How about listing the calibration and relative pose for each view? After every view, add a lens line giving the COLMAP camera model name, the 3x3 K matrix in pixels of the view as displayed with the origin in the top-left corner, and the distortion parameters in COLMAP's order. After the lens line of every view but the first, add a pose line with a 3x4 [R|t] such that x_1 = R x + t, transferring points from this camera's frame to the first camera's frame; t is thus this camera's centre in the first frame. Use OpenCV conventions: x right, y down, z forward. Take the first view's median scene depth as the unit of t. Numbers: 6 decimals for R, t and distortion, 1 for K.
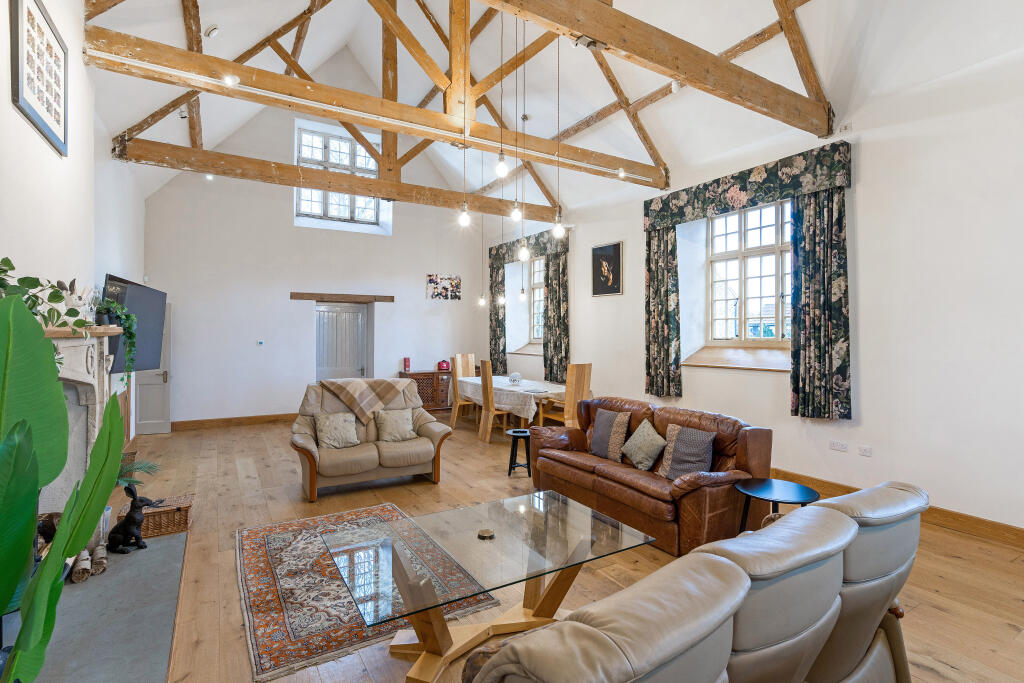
lens RADIAL K [[487.0, 0, 512.5], [0, 487.0, 324.0], [0, 0, 1]] dist [0.000551, 0.000022]
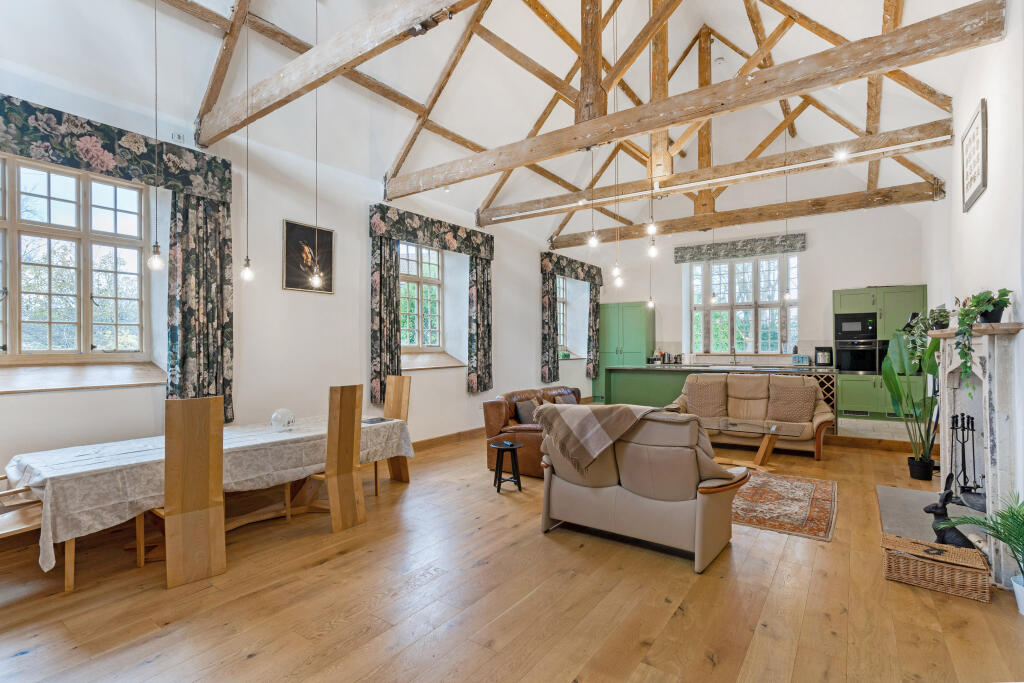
lens RADIAL K [[487.9, 0, 512.0], [0, 487.9, 341.5], [0, 0, 1]] dist [0.015077, 0.000080]
pose [[-0.396009, 0.006867, 0.918221, -0.630760], [-0.008568, 0.999901, -0.011173, 0.023268], [-0.918207, -0.012292, -0.395910, 1.019412]]
